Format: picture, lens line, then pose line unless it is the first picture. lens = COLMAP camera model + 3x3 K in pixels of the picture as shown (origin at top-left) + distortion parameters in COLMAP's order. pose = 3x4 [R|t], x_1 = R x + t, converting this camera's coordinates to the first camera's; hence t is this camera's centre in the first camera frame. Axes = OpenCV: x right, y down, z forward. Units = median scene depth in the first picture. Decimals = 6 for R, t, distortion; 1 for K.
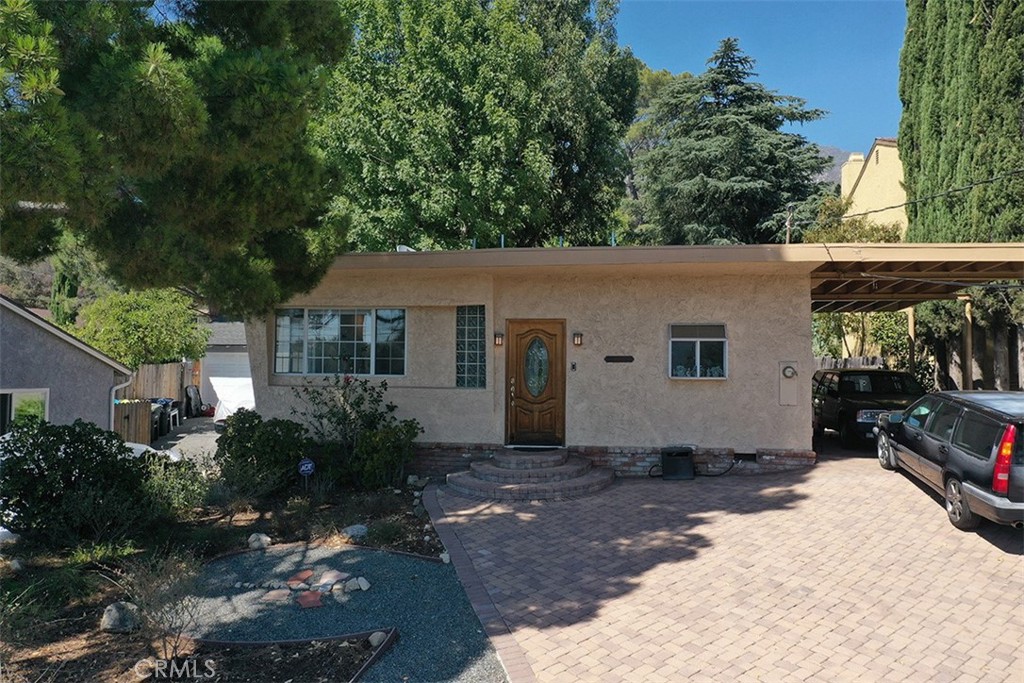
lens RADIAL K [[860.7, 0, 512.5], [0, 860.7, 341.1], [0, 0, 1]] dist [-0.018091, 0.013673]
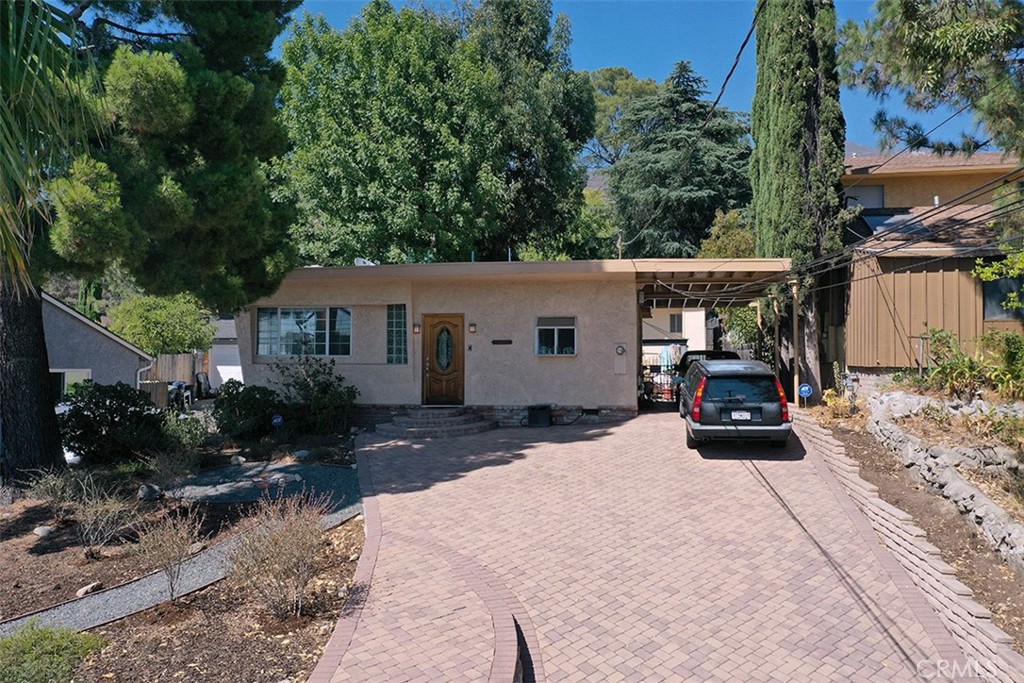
lens RADIAL K [[860.7, 0, 512.7], [0, 860.7, 344.2], [0, 0, 1]] dist [-0.018091, 0.013673]
pose [[0.999821, -0.006697, -0.017674, 0.162175], [0.006818, 0.999954, 0.006787, 0.014483], [0.017628, -0.006906, 0.999821, -0.376755]]
